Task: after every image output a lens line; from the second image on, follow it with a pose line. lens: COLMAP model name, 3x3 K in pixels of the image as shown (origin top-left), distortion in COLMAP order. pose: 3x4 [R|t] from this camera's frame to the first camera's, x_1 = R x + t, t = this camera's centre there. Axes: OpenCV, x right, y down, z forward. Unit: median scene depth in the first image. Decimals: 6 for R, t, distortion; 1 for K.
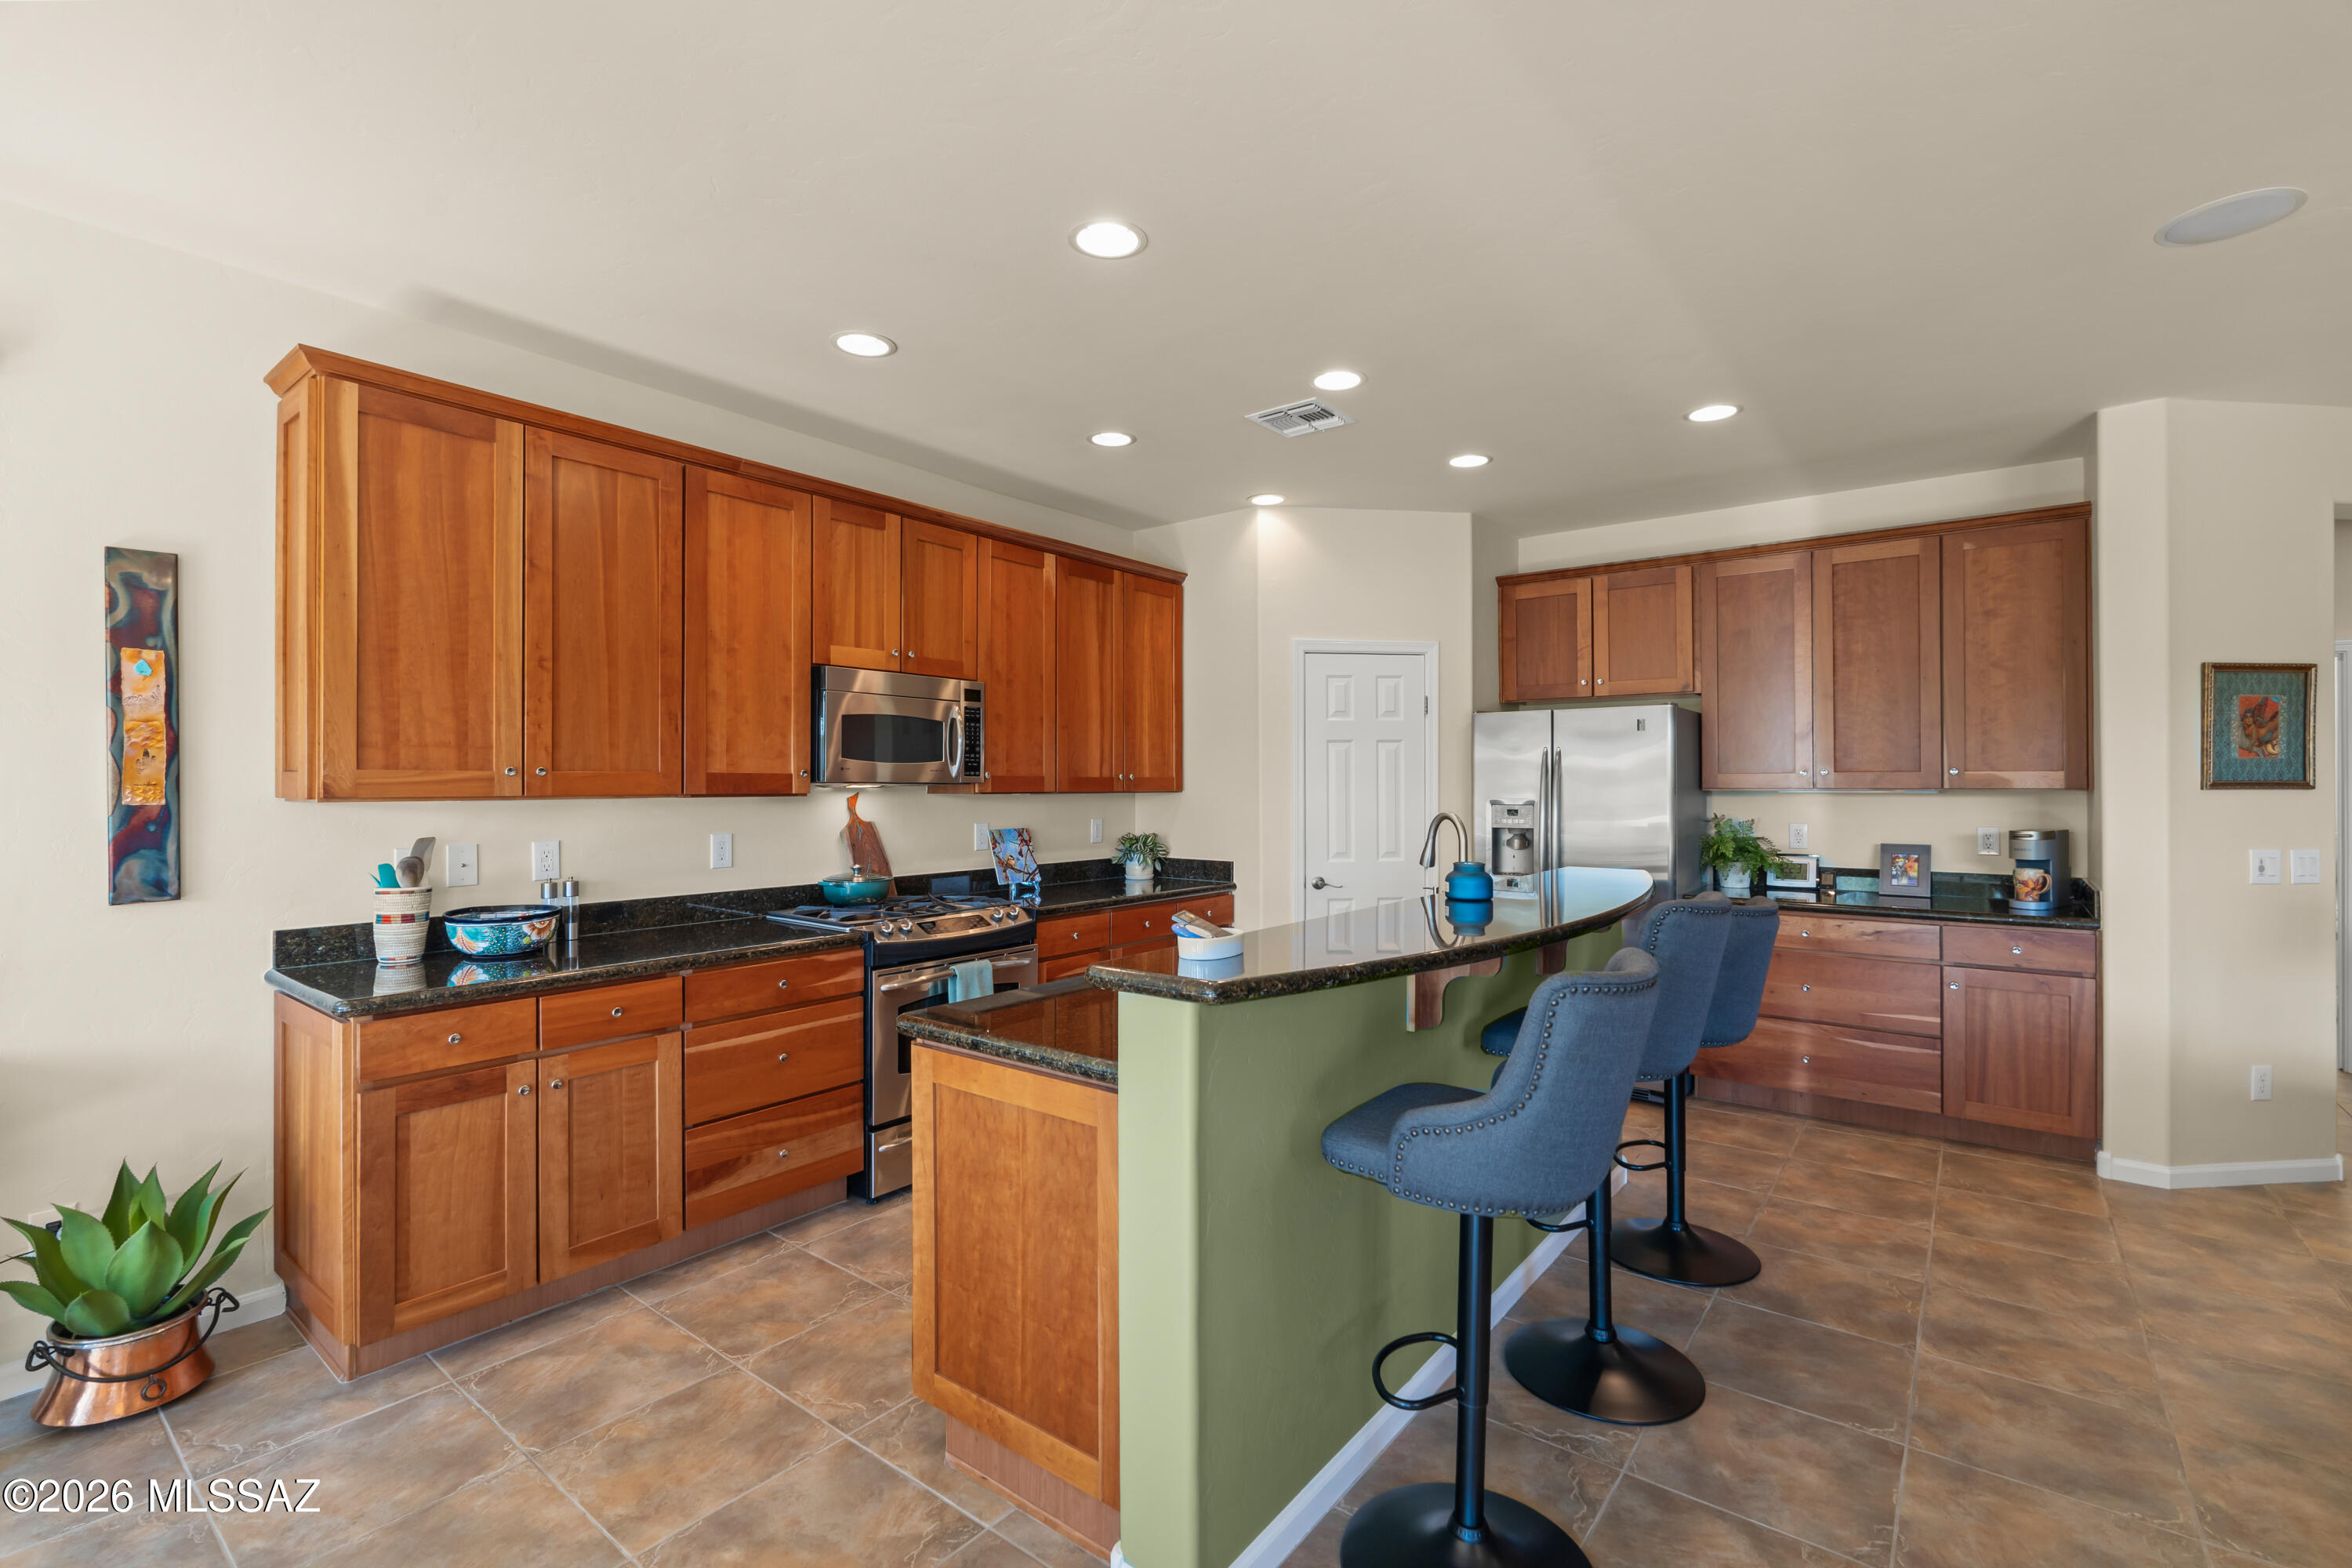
lens RADIAL K [[1049.6, 0, 1173.1], [0, 1049.6, 781.4], [0, 0, 1]] dist [0.001330, -0.000596]
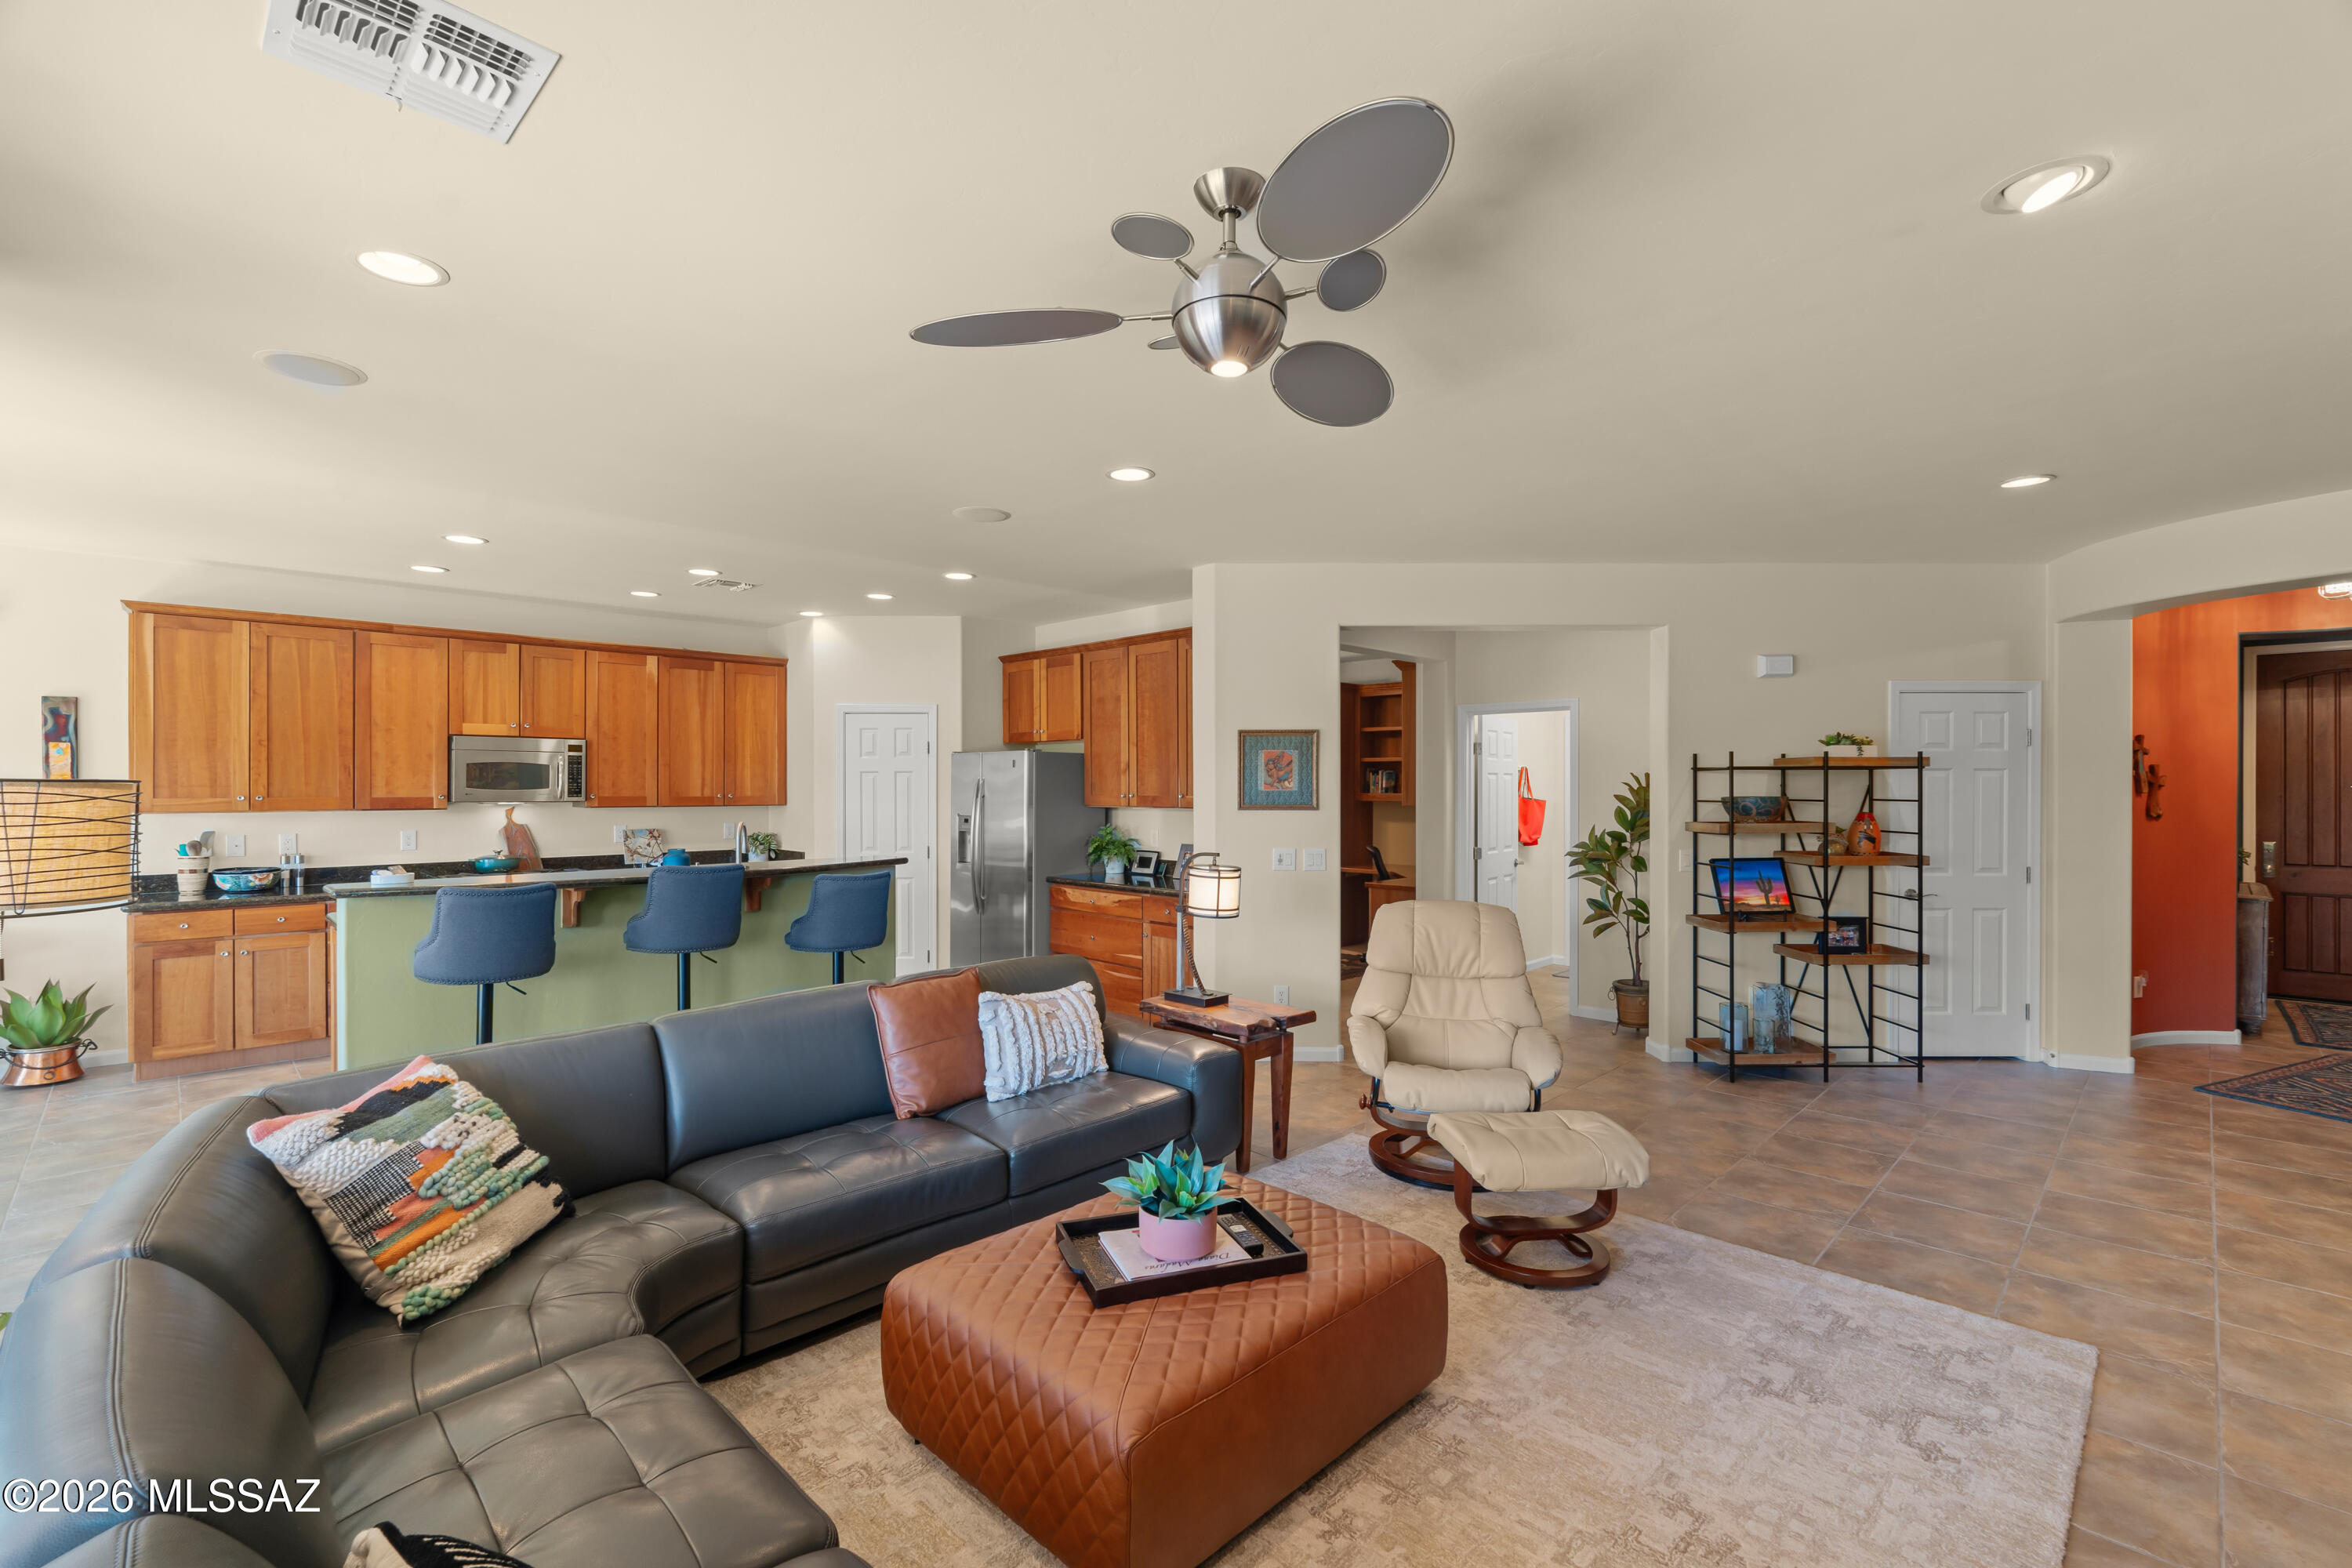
lens RADIAL K [[1049.6, 0, 1188.3], [0, 1049.6, 789.6], [0, 0, 1]] dist [0.001330, -0.000596]
pose [[0.990290, 0.002434, -0.138999, 1.201550], [-0.001564, 0.999978, 0.006369, -0.034871], [0.139011, -0.006090, 0.990272, -0.606619]]
